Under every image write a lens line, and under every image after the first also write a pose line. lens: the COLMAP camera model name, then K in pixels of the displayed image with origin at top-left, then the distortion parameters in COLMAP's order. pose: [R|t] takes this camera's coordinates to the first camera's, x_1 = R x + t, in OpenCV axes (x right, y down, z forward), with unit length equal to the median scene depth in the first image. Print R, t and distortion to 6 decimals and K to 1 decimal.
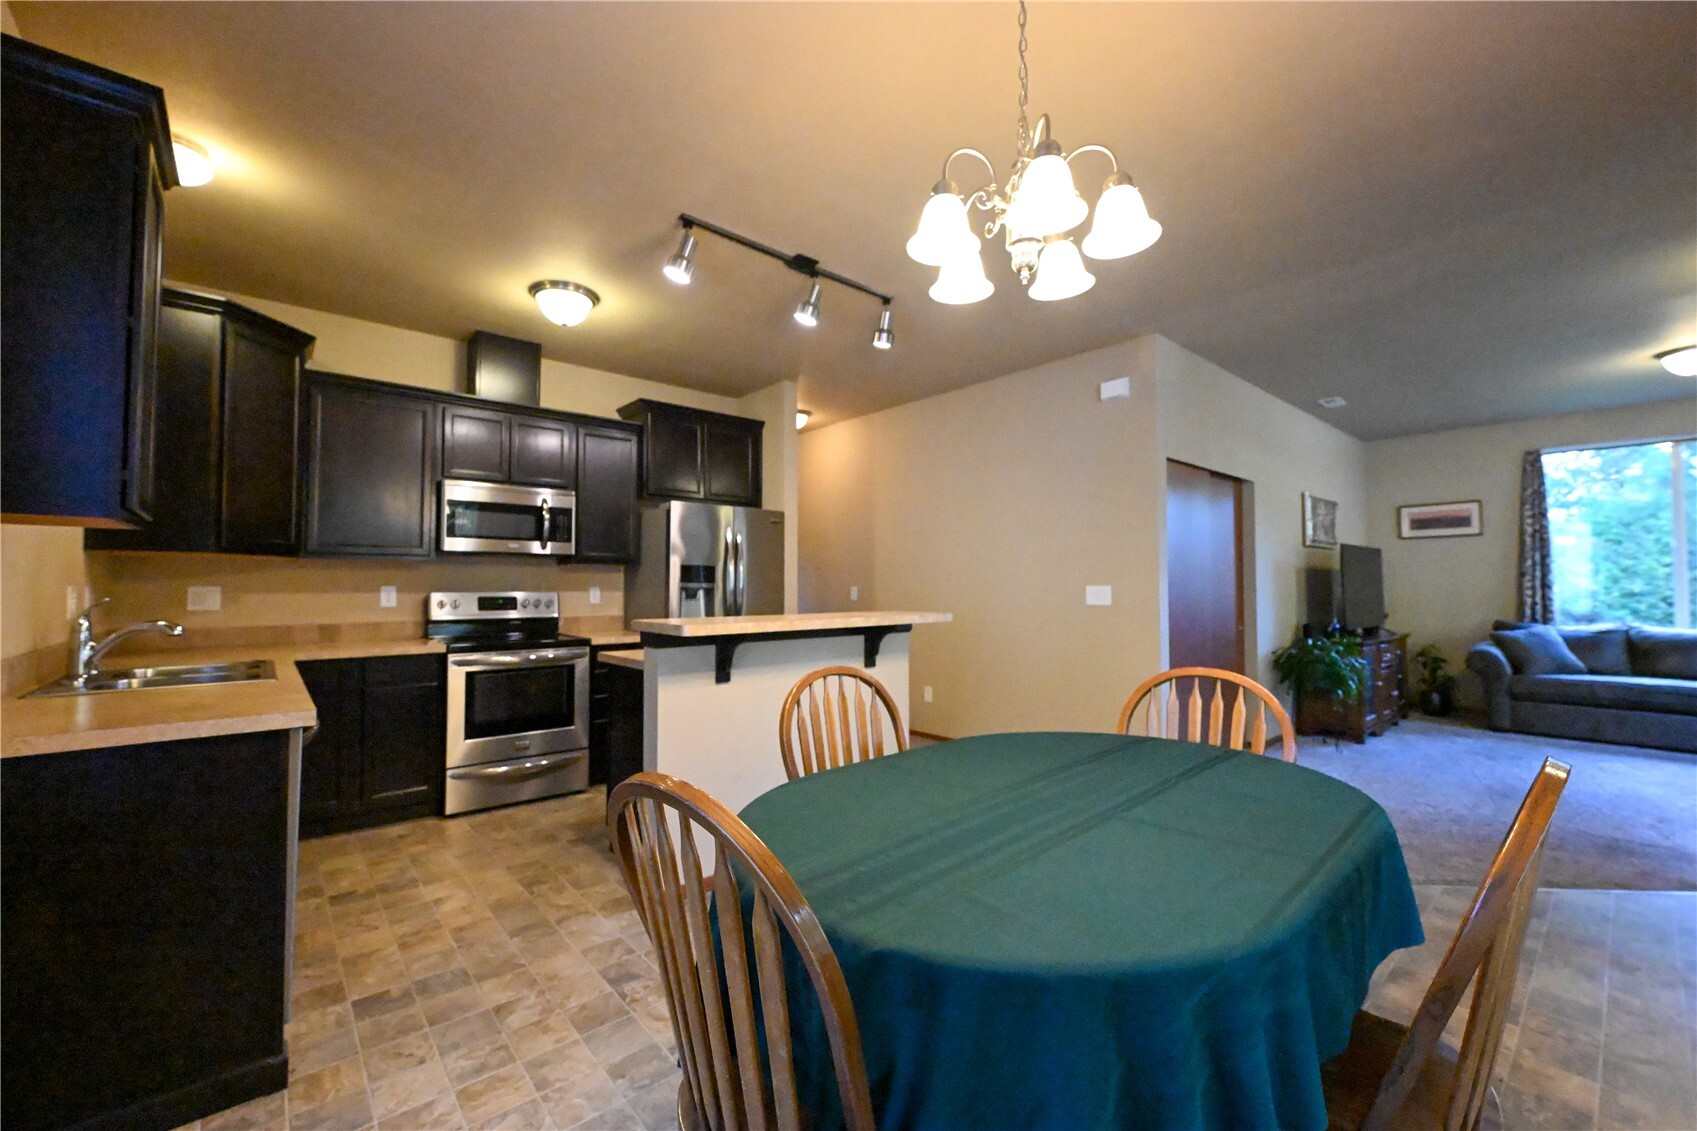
lens RADIAL K [[680.5, 0, 848.5], [0, 680.5, 565.5], [0, 0, 1]] dist [0.028730, -0.000057]
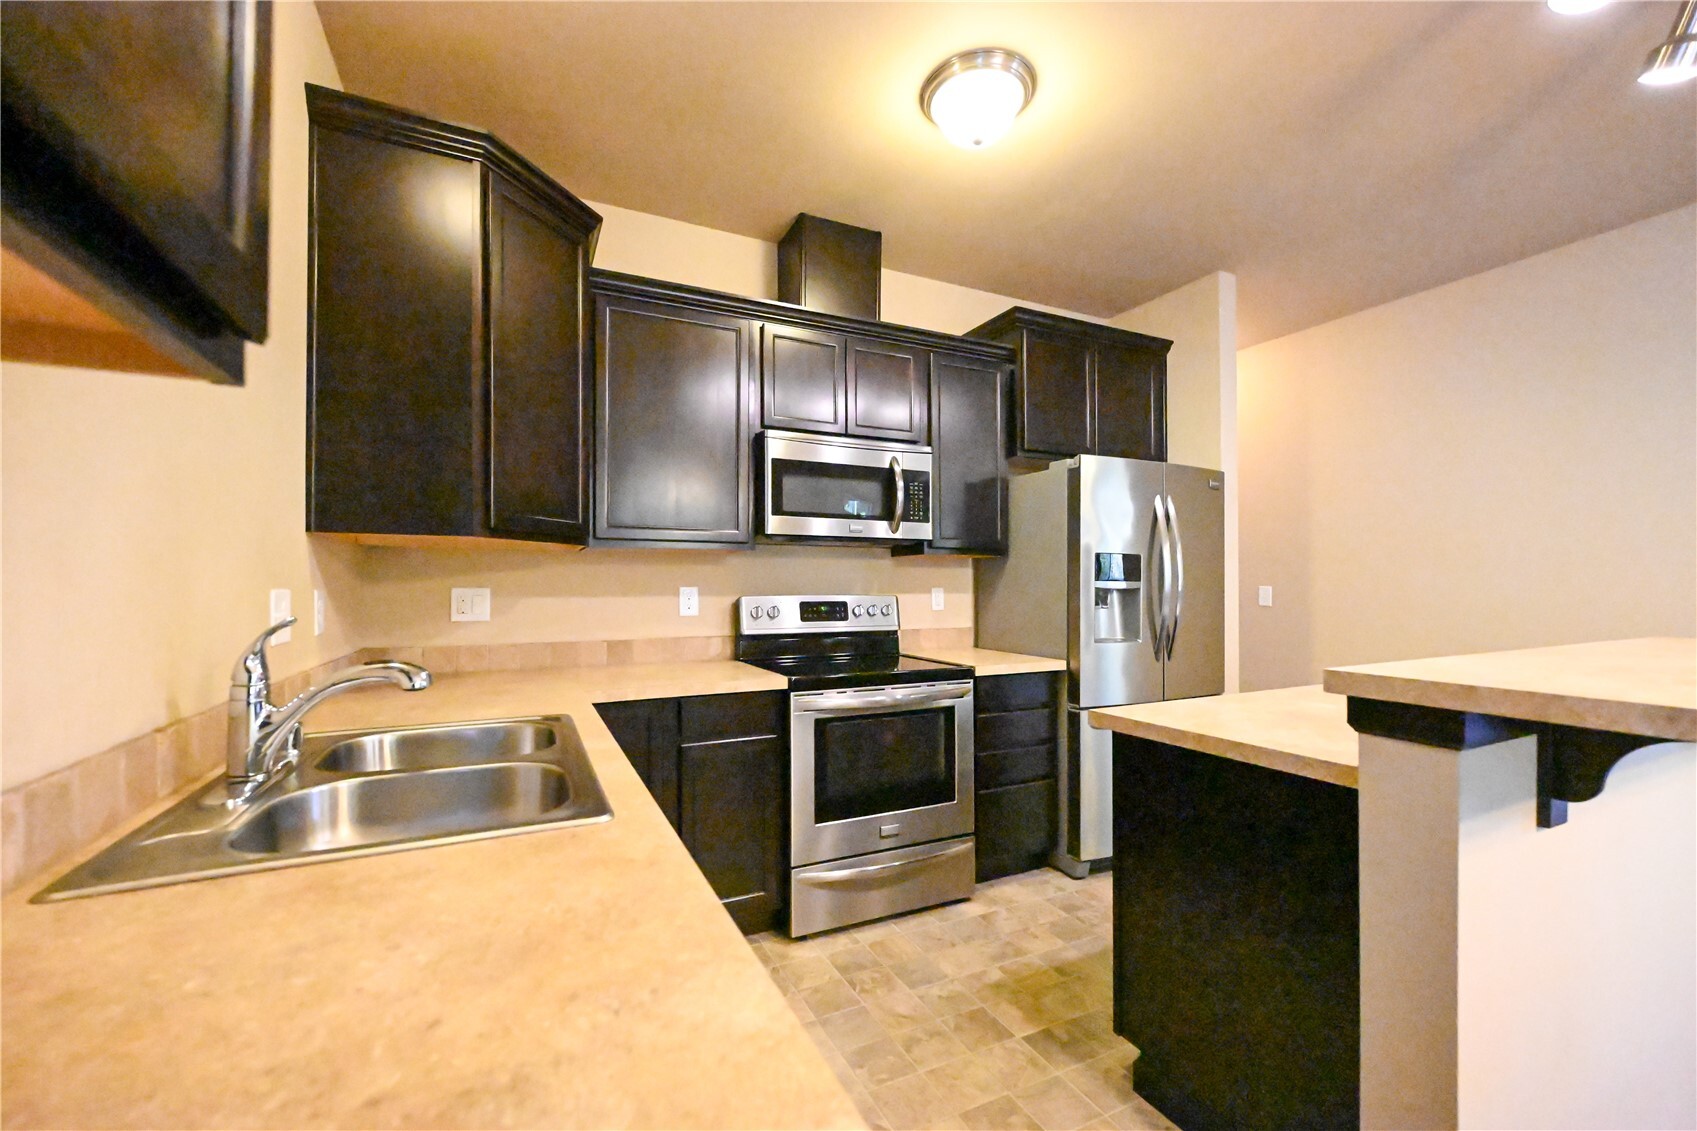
lens RADIAL K [[561.1, 0, 849.2], [0, 561.1, 585.4], [0, 0, 1]] dist [0.000490, 0.000001]
pose [[0.982738, -0.002582, -0.184983, -0.372391], [0.009323, 0.999323, 0.035578, 0.008432], [0.184766, -0.036689, 0.982097, 0.430380]]
